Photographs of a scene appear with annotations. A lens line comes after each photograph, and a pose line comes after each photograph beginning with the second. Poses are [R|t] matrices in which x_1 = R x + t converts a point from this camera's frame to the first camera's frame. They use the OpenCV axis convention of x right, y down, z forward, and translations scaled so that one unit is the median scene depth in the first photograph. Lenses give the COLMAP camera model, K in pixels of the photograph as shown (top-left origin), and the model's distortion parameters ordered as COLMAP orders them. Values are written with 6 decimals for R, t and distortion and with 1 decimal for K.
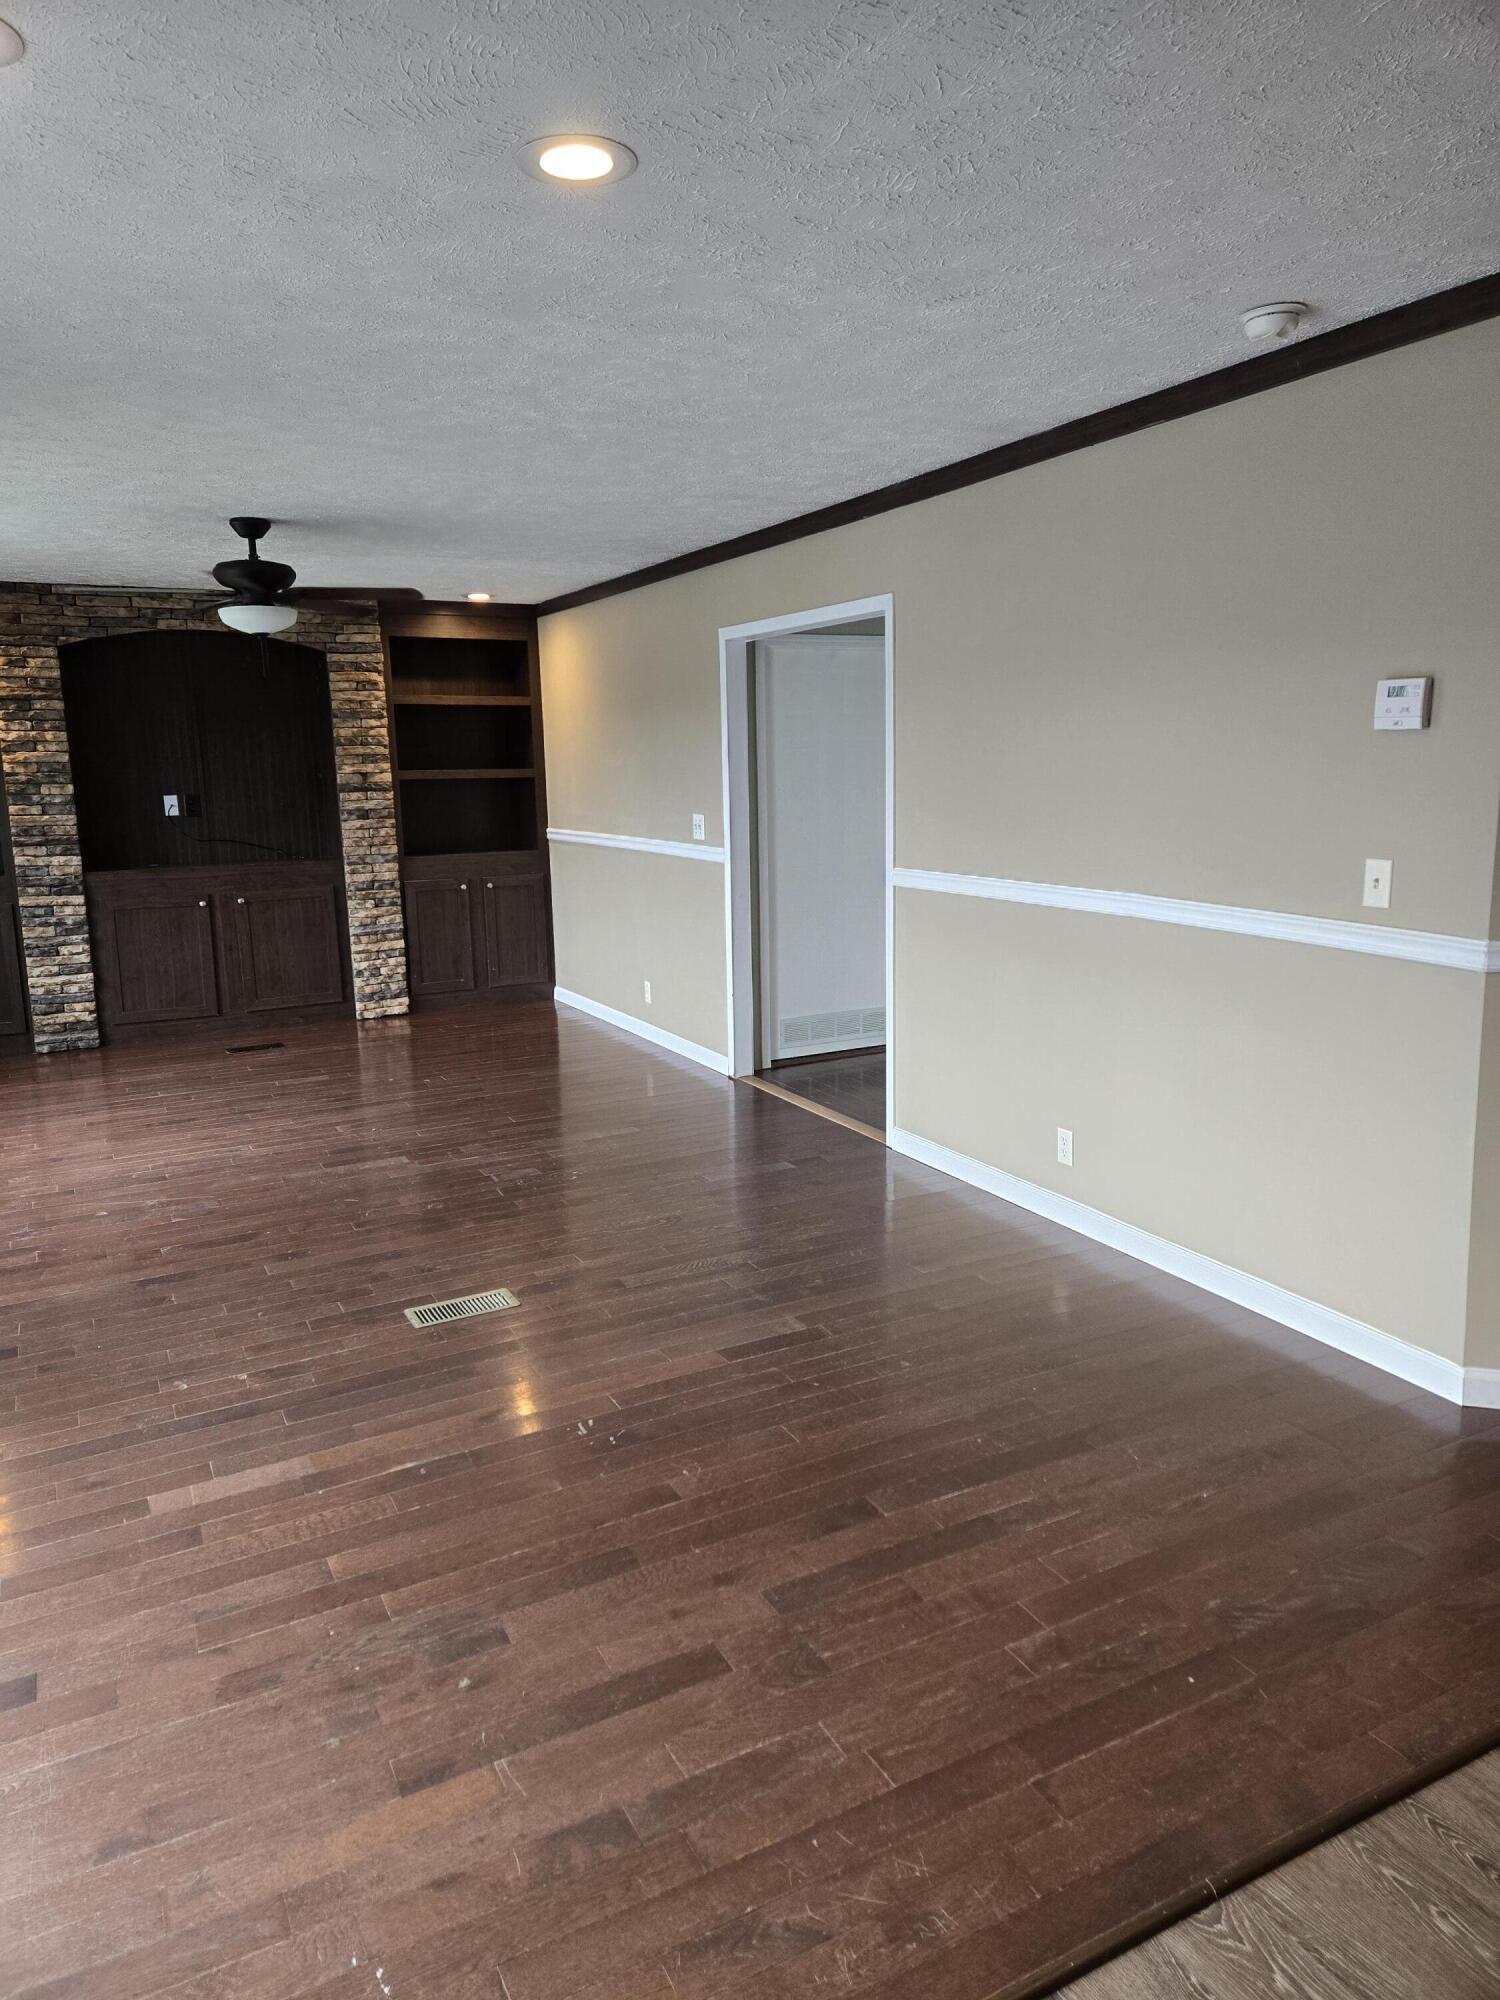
lens RADIAL K [[1340.7, 0, 750.0], [0, 1340.7, 1000.0], [0, 0, 1]] dist [0.122964, -0.096513]
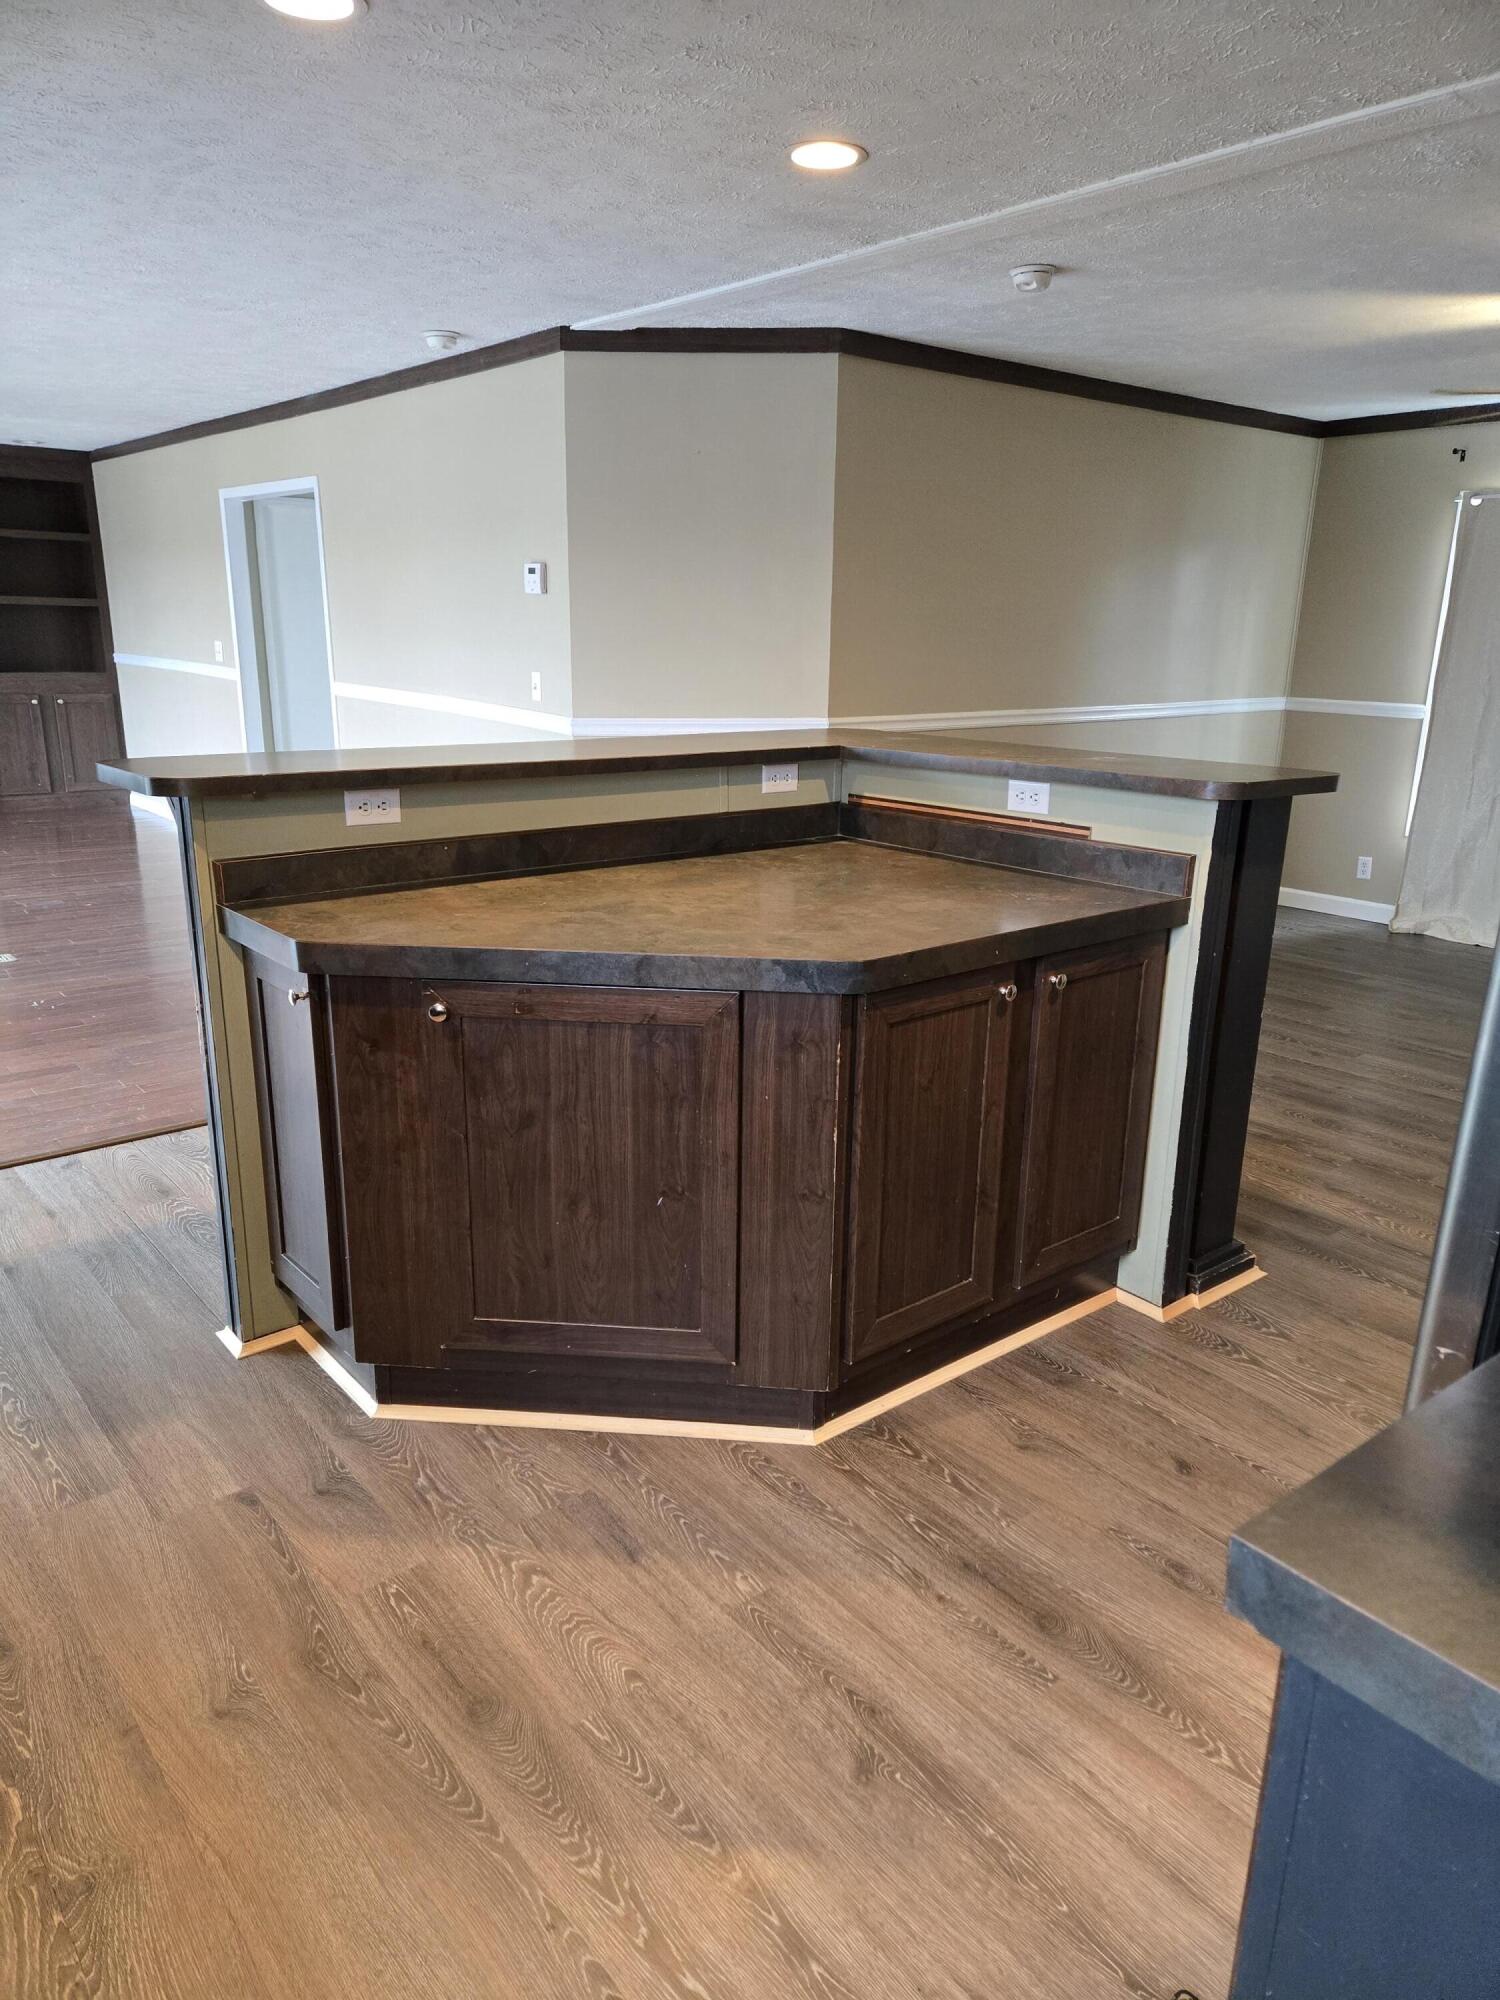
lens RADIAL K [[1340.7, 0, 750.0], [0, 1340.7, 1000.0], [0, 0, 1]] dist [0.122964, -0.096513]
pose [[0.979855, -0.029023, 0.197592, 0.194311], [0.008729, 0.994662, 0.102813, 0.070312], [-0.199522, -0.099017, 0.974878, -0.393141]]
